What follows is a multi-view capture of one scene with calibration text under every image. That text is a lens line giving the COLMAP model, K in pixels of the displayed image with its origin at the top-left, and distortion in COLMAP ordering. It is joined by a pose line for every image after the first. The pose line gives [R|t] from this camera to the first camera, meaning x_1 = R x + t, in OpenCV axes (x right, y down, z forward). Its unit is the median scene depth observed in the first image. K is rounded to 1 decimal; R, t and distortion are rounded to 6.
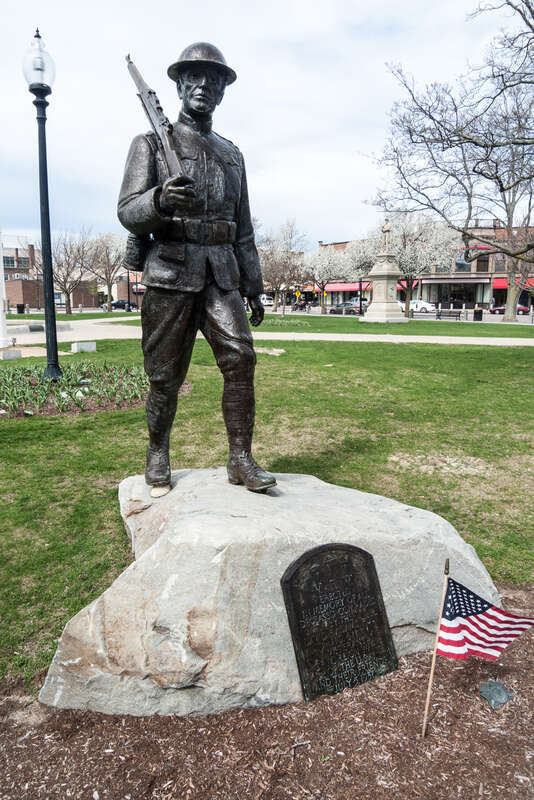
lens RADIAL K [[552.0, 0, 267.2], [0, 552.0, 402.6], [0, 0, 1]] dist [-0.039918, 0.002191]
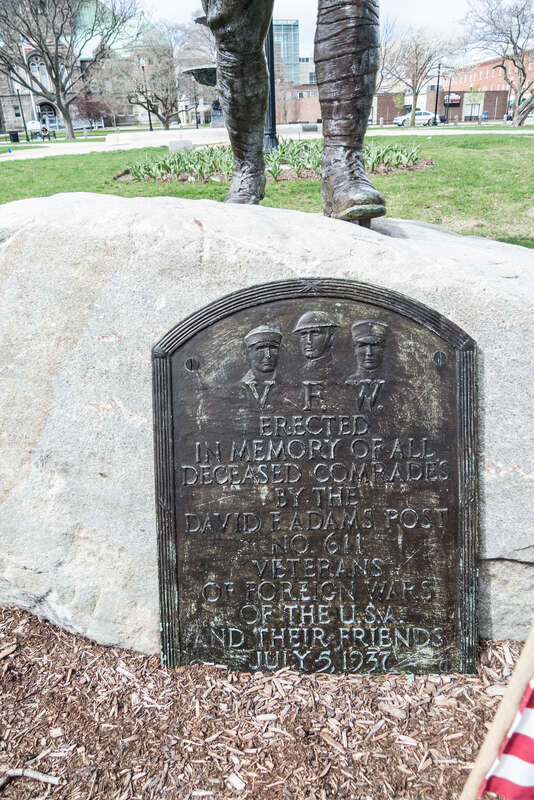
lens RADIAL K [[552.0, 0, 260.9], [0, 552.0, 404.4], [0, 0, 1]] dist [-0.039918, 0.002191]
pose [[0.859616, 0.198315, -0.470883, 0.183439], [-0.053019, 0.951248, 0.303835, 0.169025], [0.508182, -0.236216, 0.828223, 0.502666]]
